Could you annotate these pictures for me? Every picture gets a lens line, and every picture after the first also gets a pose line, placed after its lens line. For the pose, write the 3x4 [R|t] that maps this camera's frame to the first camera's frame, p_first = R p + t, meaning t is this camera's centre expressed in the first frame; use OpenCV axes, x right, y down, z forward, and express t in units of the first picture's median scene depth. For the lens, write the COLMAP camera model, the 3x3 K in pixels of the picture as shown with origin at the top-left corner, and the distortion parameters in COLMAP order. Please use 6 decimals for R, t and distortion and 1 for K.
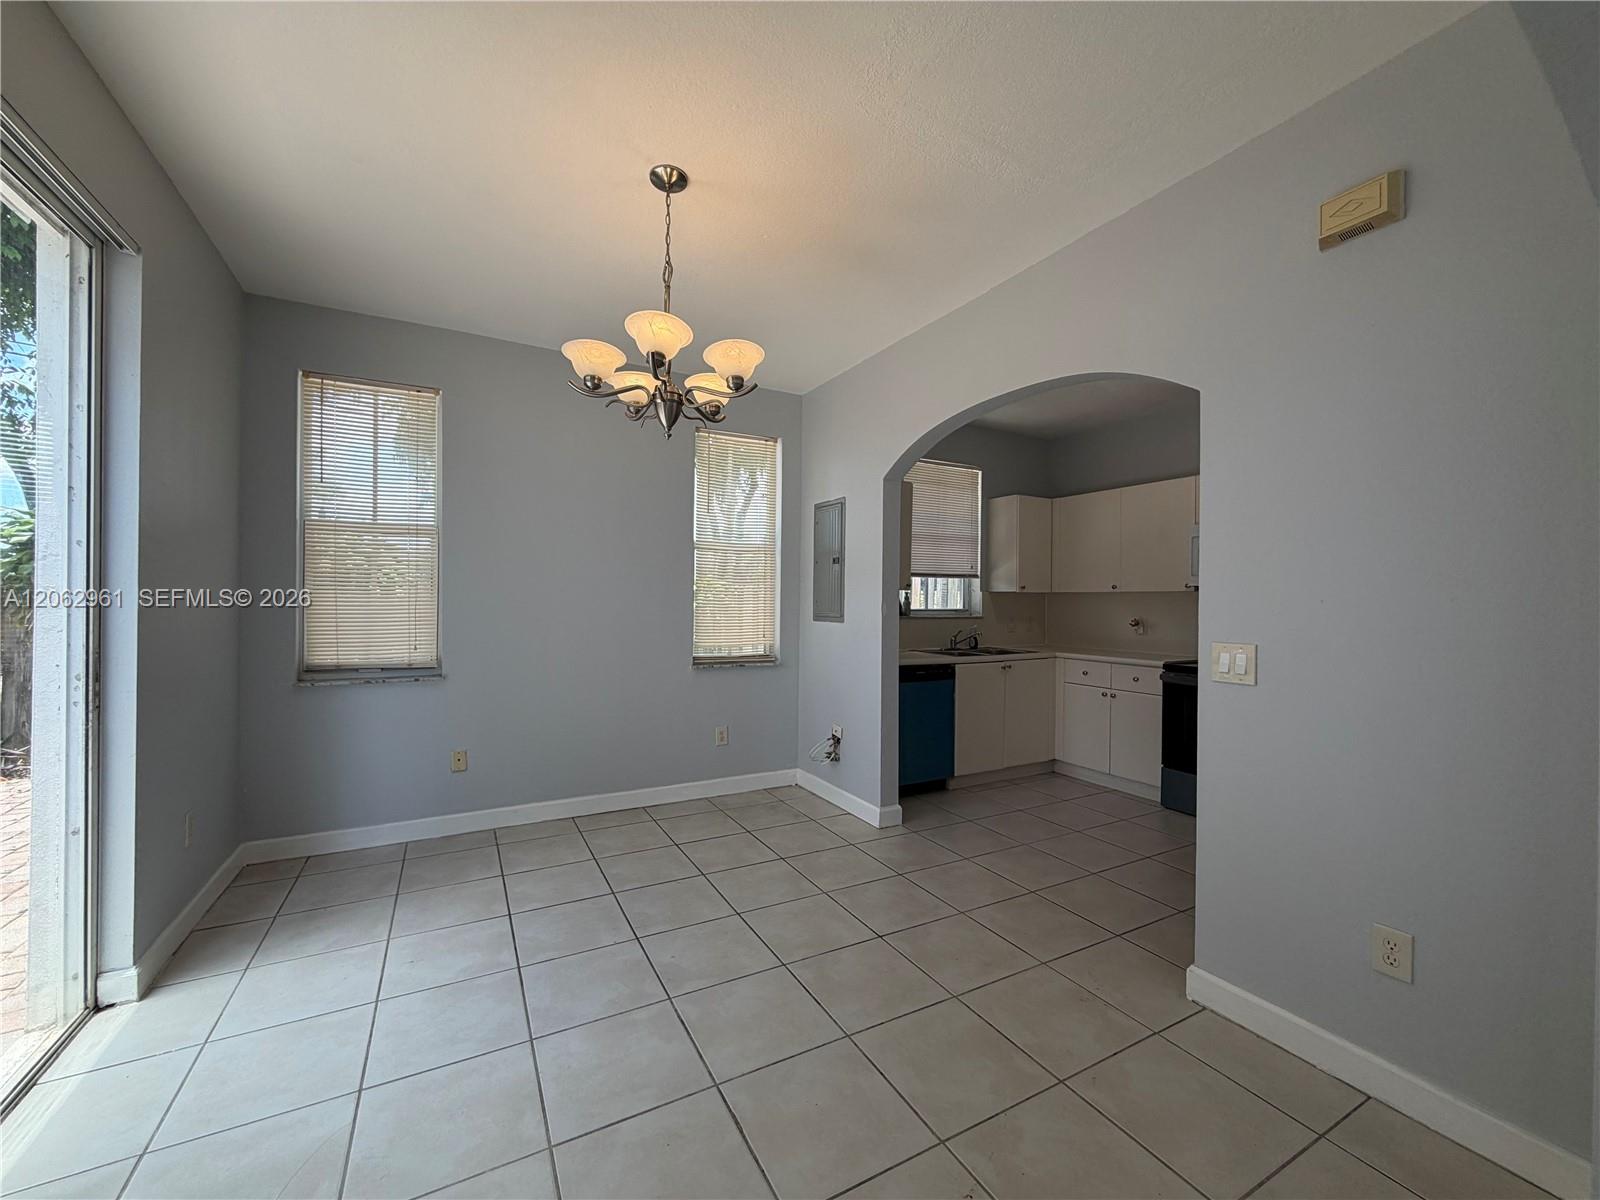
lens RADIAL K [[639.5, 0, 800.2], [0, 639.5, 600.0], [0, 0, 1]] dist [-0.000607, 0.000223]
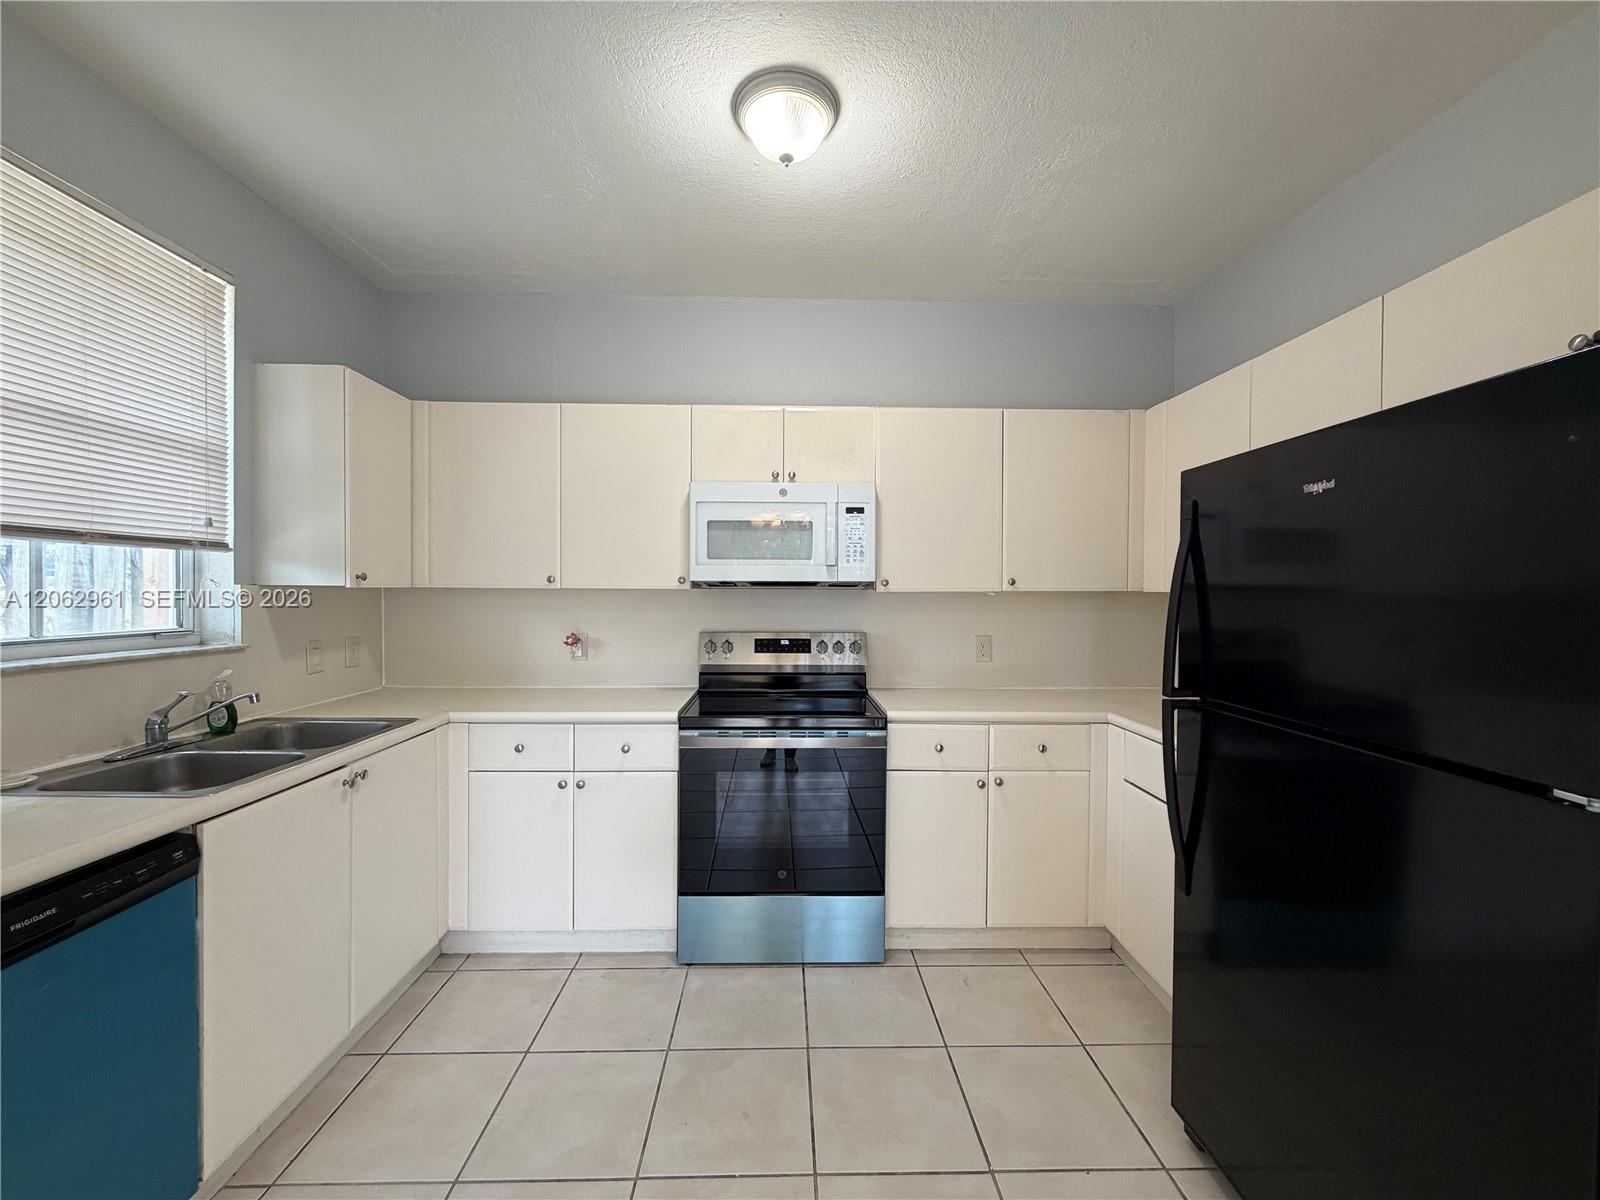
lens RADIAL K [[639.5, 0, 800.1], [0, 639.5, 598.3], [0, 0, 1]] dist [-0.000607, 0.000223]
pose [[0.450021, -0.015852, 0.892877, 0.084373], [-0.003363, 0.999805, 0.019445, -0.014080], [-0.893012, -0.011754, 0.449880, 0.514890]]
